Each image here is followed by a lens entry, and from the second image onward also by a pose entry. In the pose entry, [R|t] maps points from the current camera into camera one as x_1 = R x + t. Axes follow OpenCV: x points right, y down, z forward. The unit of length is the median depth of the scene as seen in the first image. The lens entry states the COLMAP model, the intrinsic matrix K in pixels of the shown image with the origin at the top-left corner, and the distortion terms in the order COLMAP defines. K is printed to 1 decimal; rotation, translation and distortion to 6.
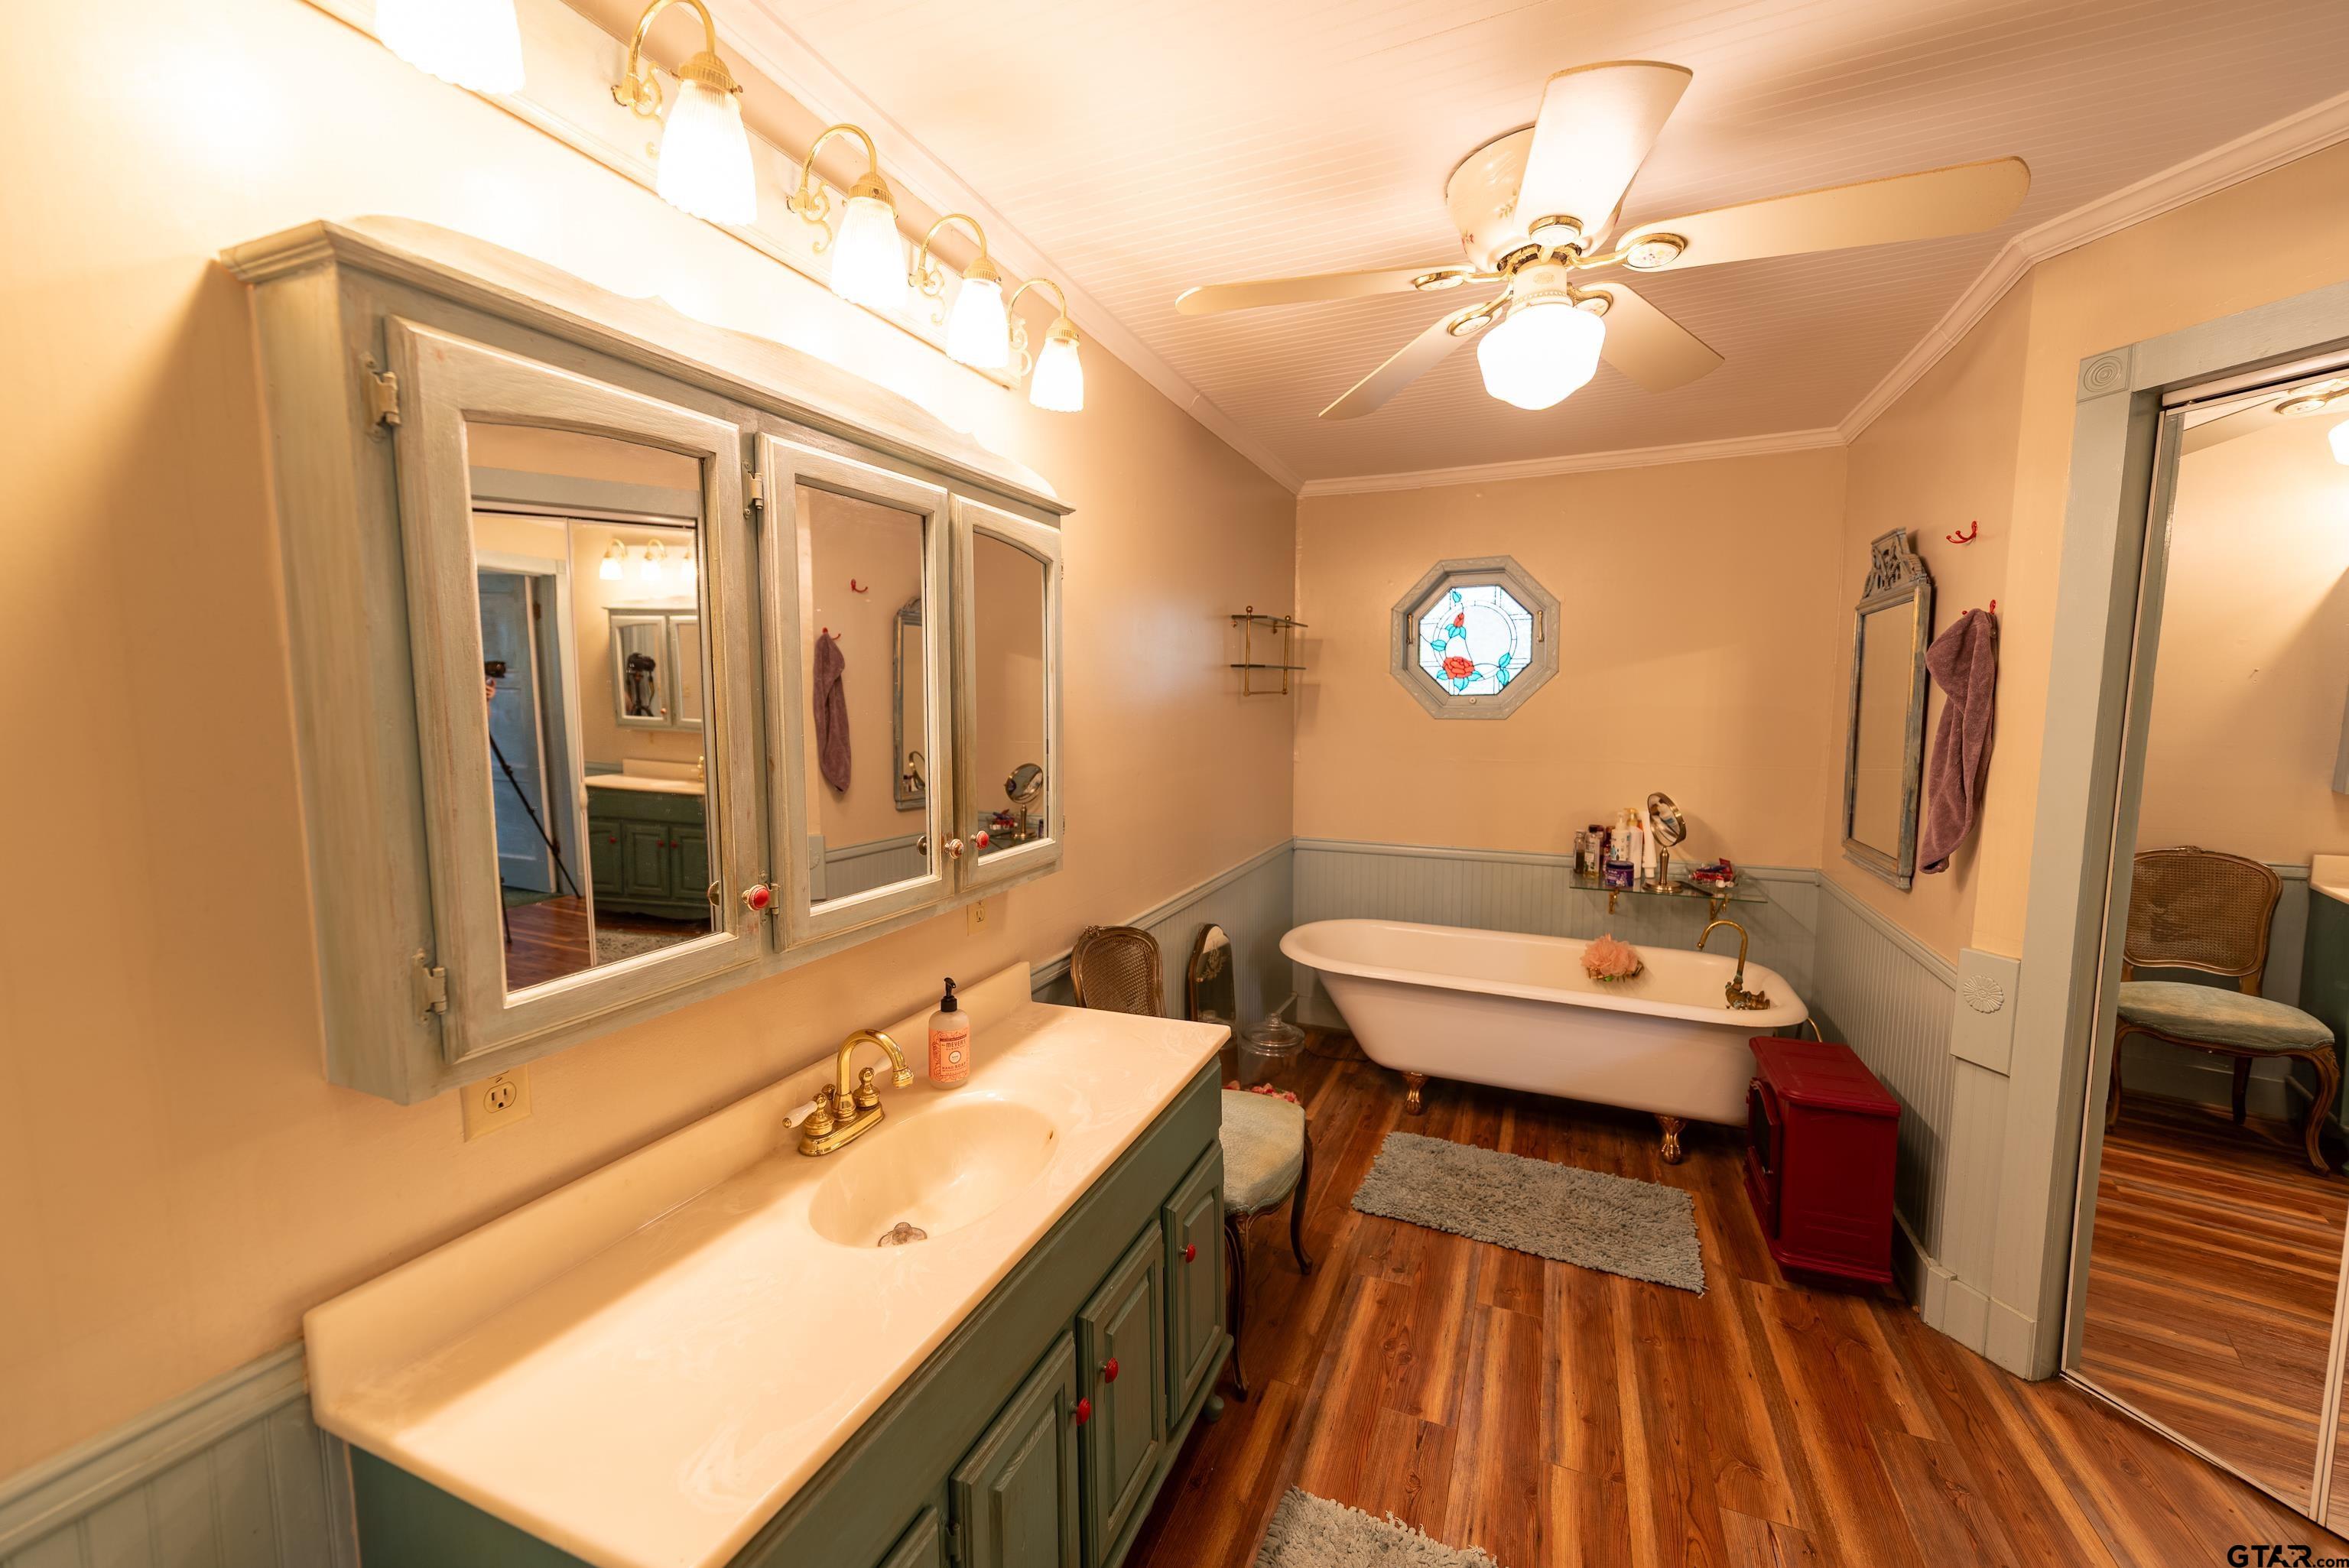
lens RADIAL K [[921.0, 0, 1172.7], [0, 921.0, 787.2], [0, 0, 1]] dist [0.010972, -0.003152]
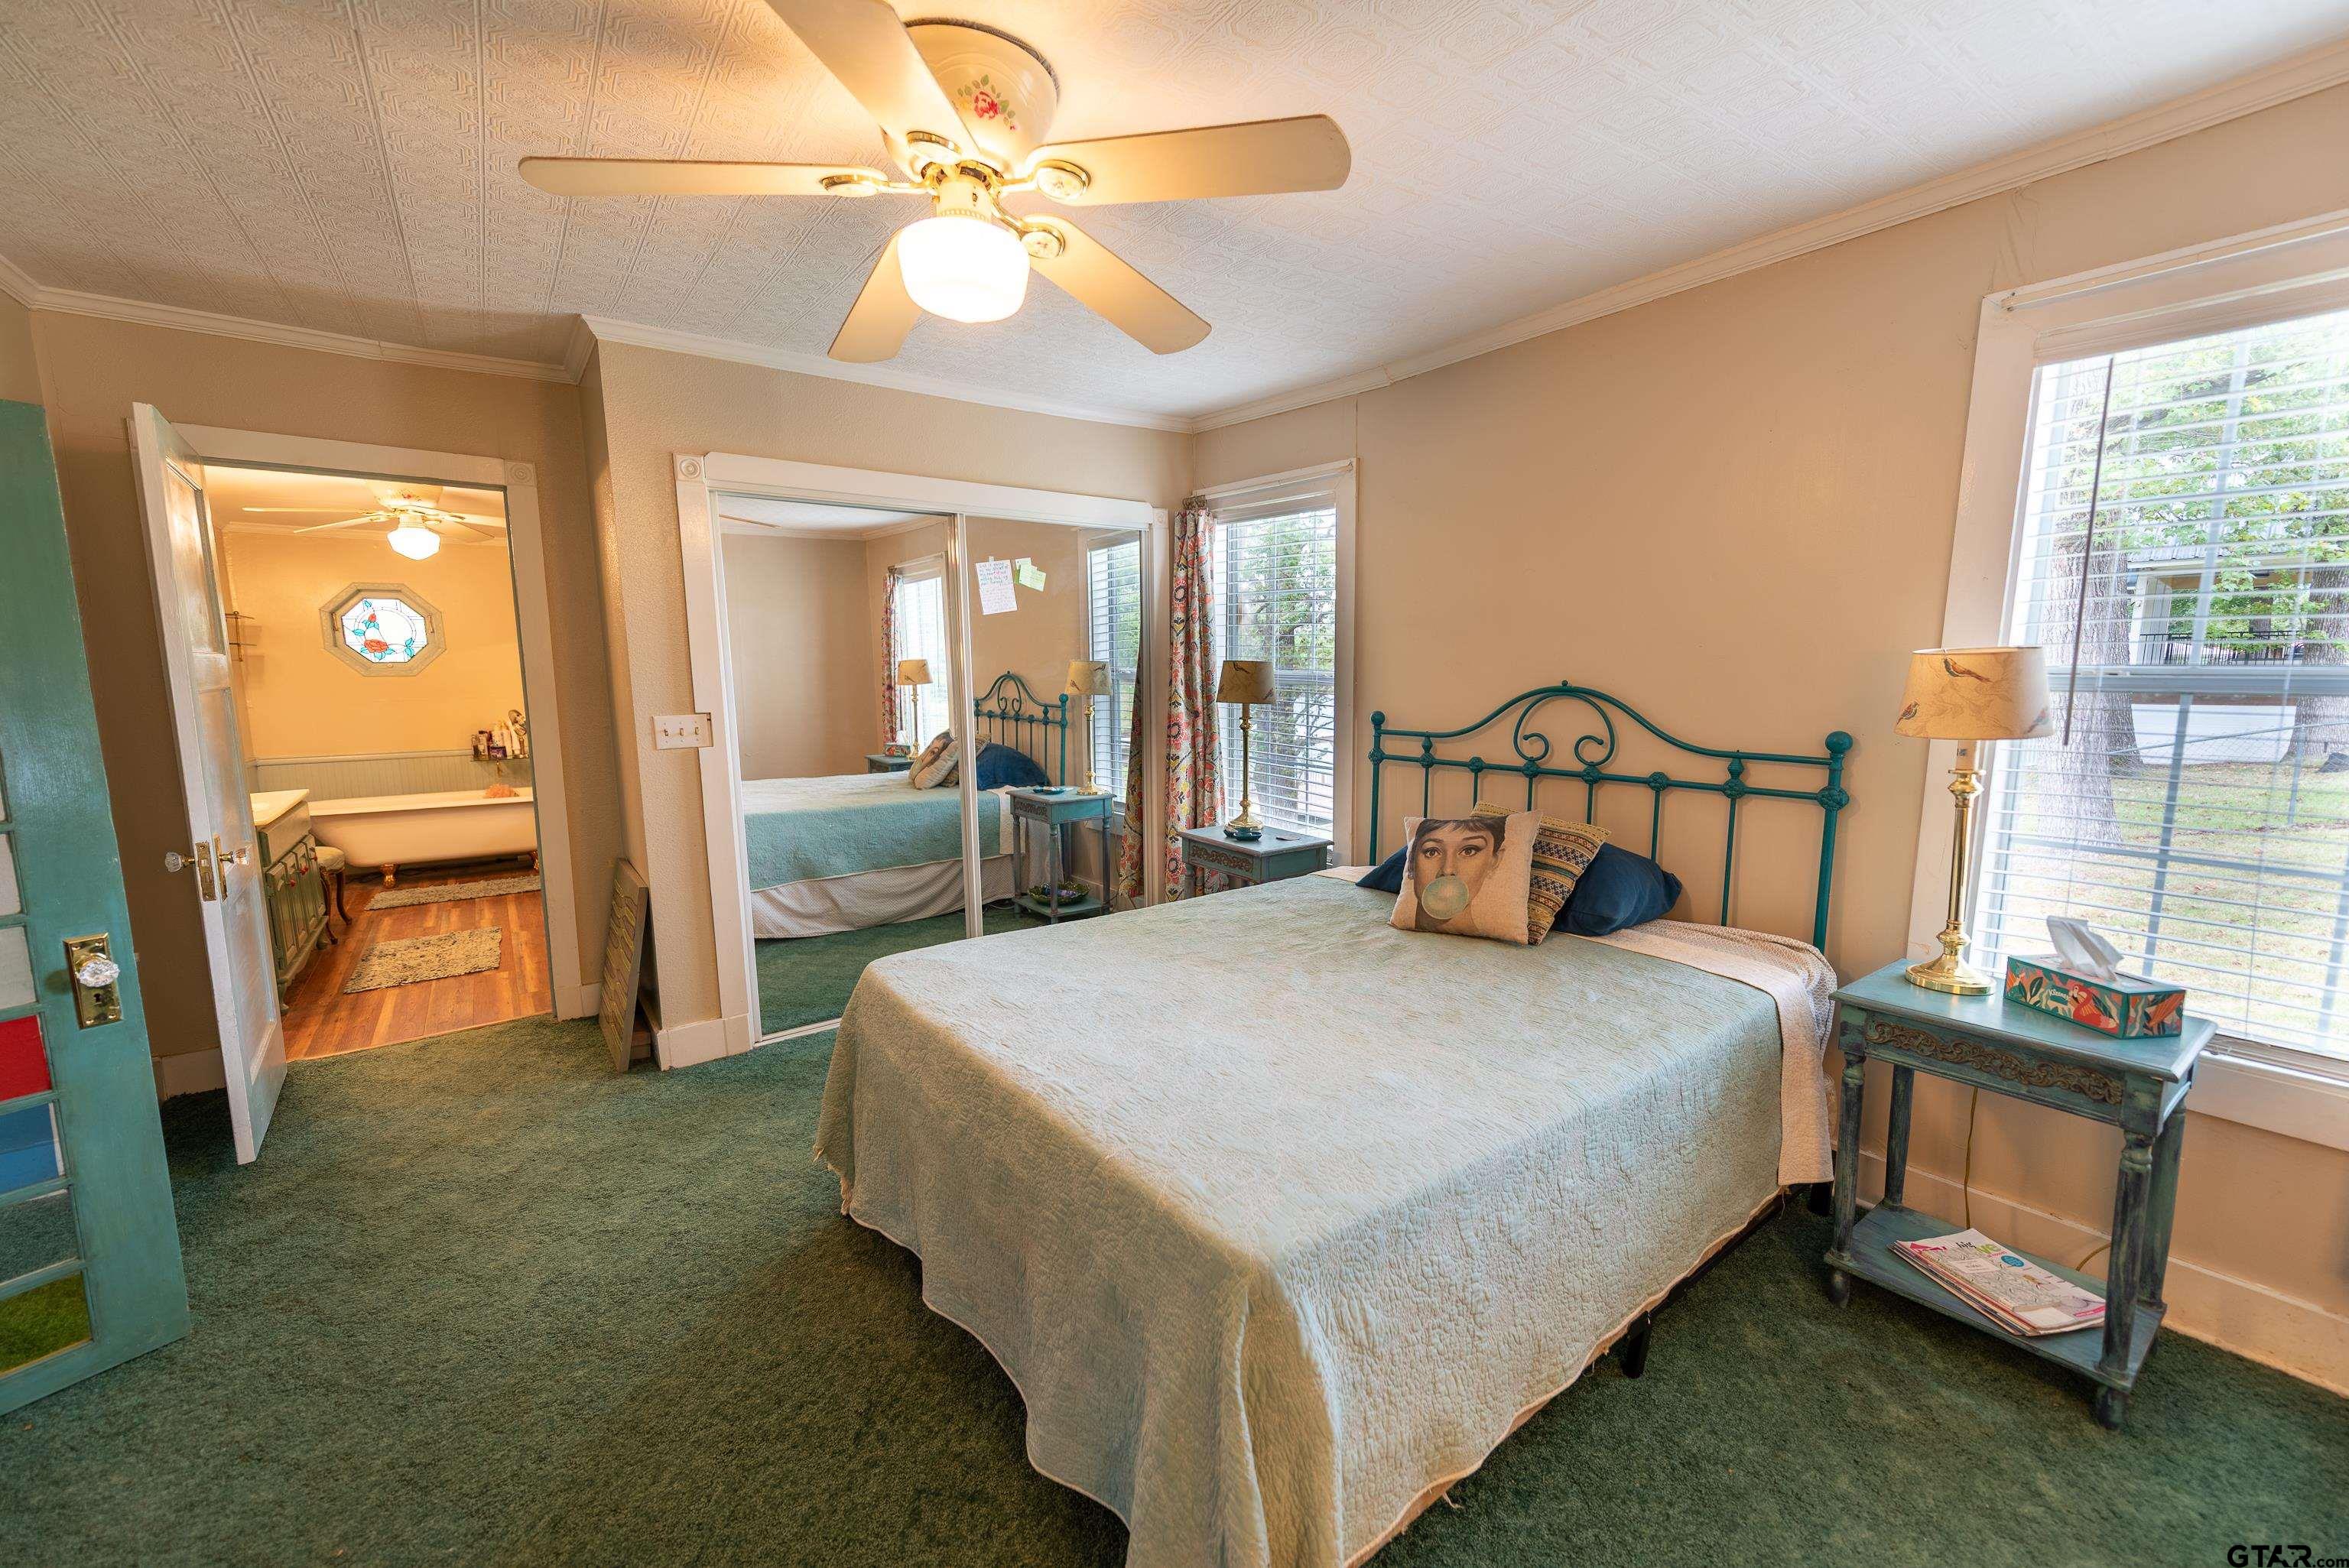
lens RADIAL K [[921.0, 0, 1178.9], [0, 921.0, 786.7], [0, 0, 1]] dist [0.010972, -0.003152]
pose [[0.500061, -0.117763, 0.857946, -0.445330], [0.092894, 0.992289, 0.082059, 0.123495], [-0.860994, 0.038663, 0.507144, -1.123847]]
